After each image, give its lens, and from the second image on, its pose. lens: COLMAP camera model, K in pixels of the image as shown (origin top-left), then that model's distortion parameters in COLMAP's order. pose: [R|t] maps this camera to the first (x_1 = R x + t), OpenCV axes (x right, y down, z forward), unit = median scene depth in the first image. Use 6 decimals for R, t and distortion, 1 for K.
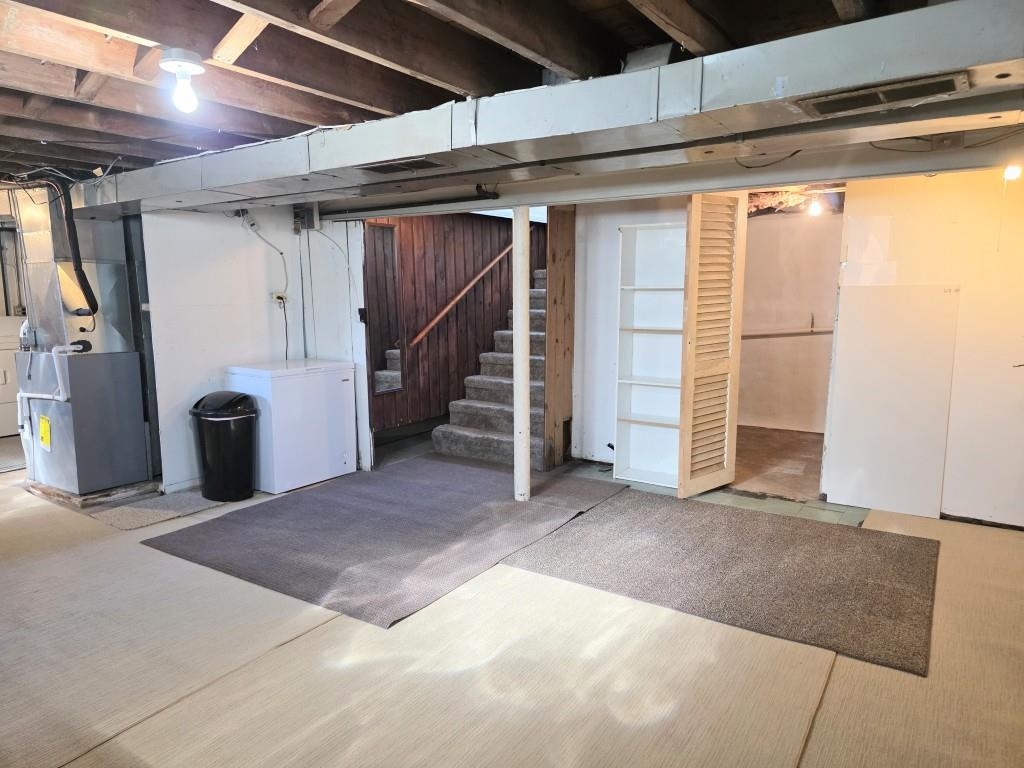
lens RADIAL K [[672.6, 0, 508.2], [0, 672.6, 387.1], [0, 0, 1]] dist [0.038596, -0.017434]
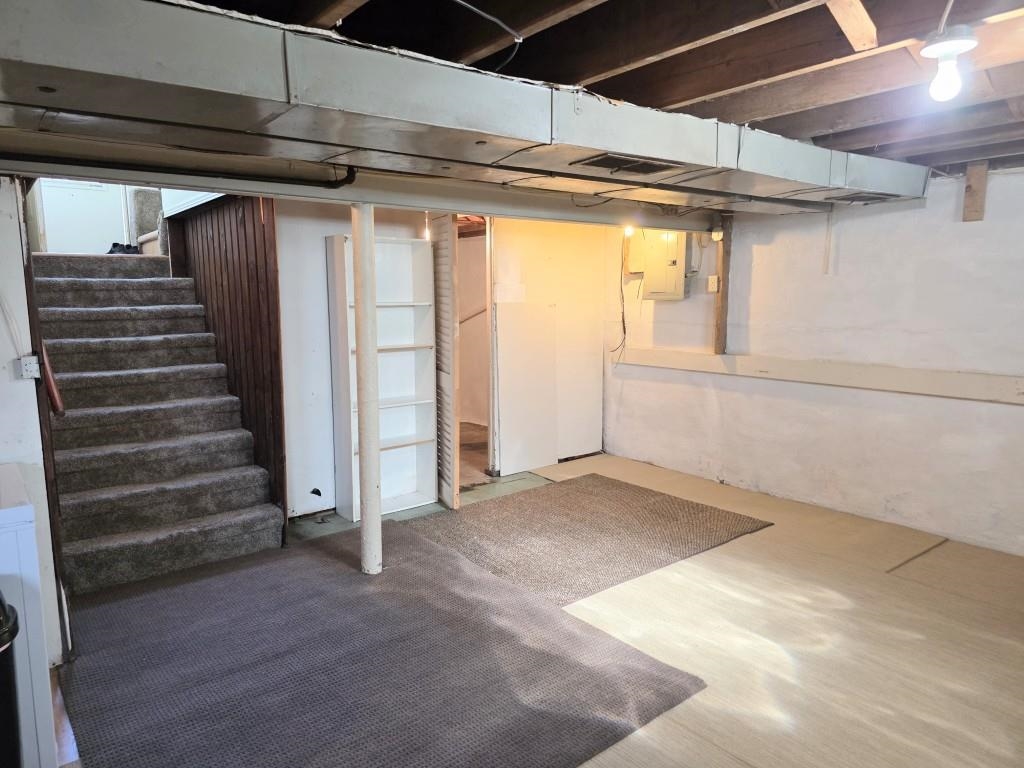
lens RADIAL K [[672.6, 0, 513.0], [0, 672.6, 391.5], [0, 0, 1]] dist [0.038596, -0.017434]
pose [[0.327395, -0.136615, 0.934959, -0.712113], [0.150596, 0.984389, 0.091103, -0.100353], [-0.932809, 0.110974, 0.342858, 0.600263]]
